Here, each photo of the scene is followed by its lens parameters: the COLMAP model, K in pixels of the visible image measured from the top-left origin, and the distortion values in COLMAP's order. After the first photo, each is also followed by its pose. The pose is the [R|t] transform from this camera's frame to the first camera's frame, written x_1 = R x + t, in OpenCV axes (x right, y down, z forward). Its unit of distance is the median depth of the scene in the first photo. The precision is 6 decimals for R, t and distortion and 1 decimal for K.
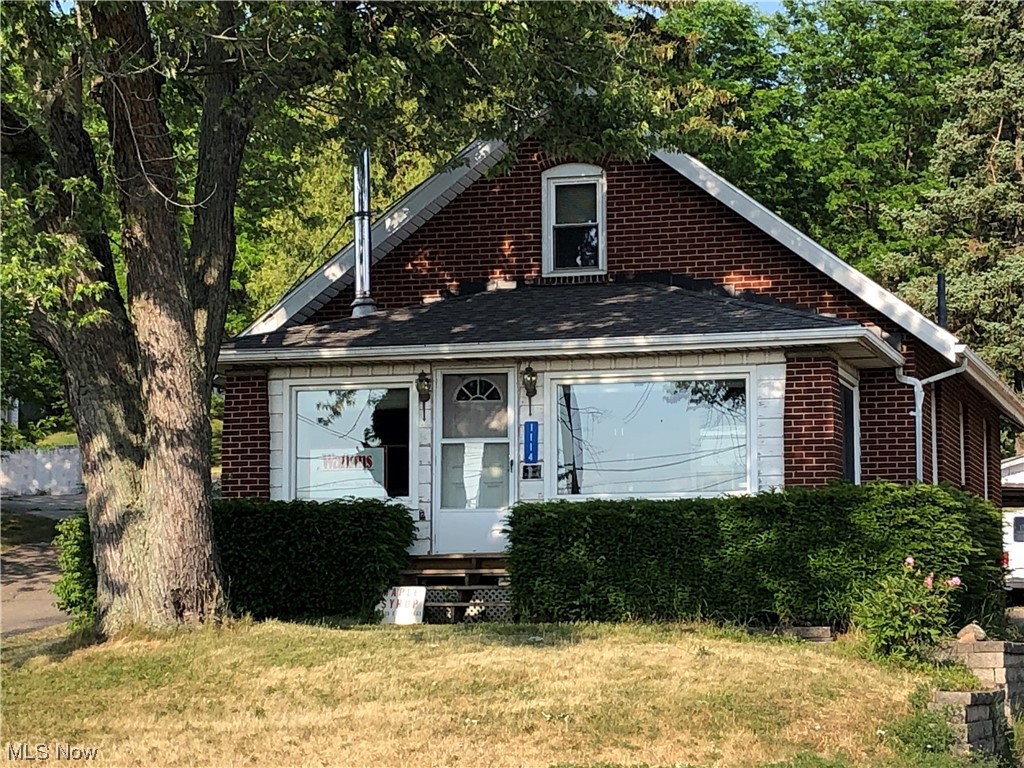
lens RADIAL K [[2688.4, 0, 512.0], [0, 2688.4, 384.0], [0, 0, 1]] dist [0.282916, -0.744703]
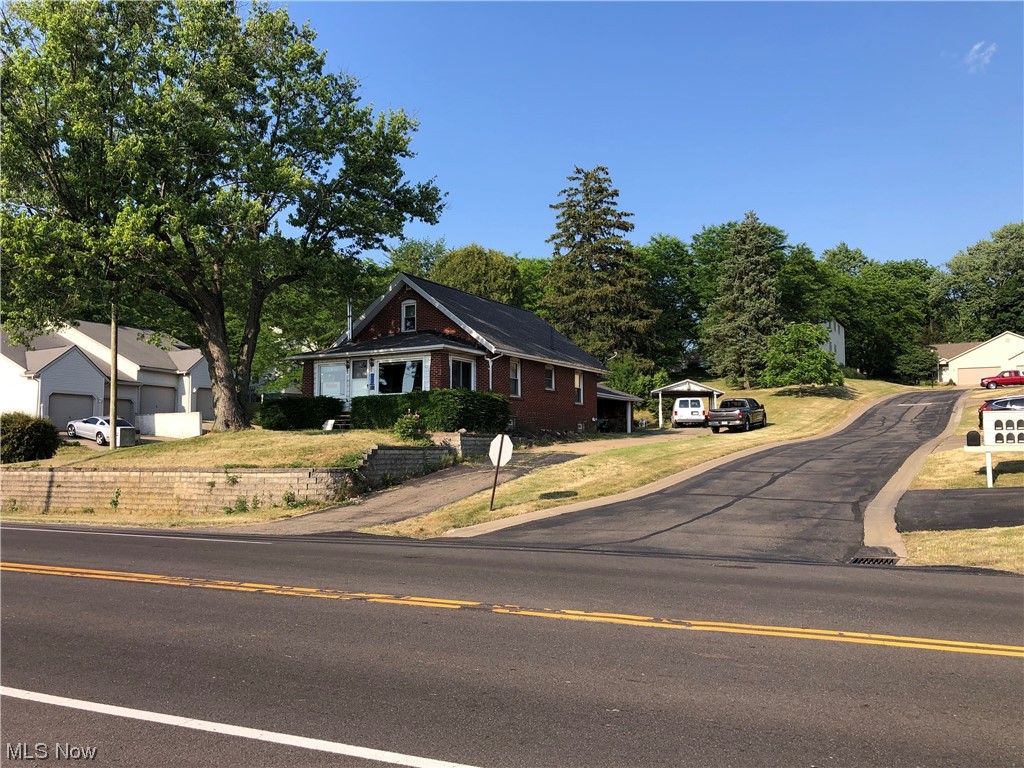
lens RADIAL K [[841.0, 0, 513.6], [0, 841.0, 390.5], [0, 0, 1]] dist [0.029165, -0.036656]
pose [[0.964779, -0.016733, -0.262529, 0.464042], [0.024820, 0.999313, 0.027516, 0.010132], [0.261888, -0.033063, 0.964532, -0.018962]]
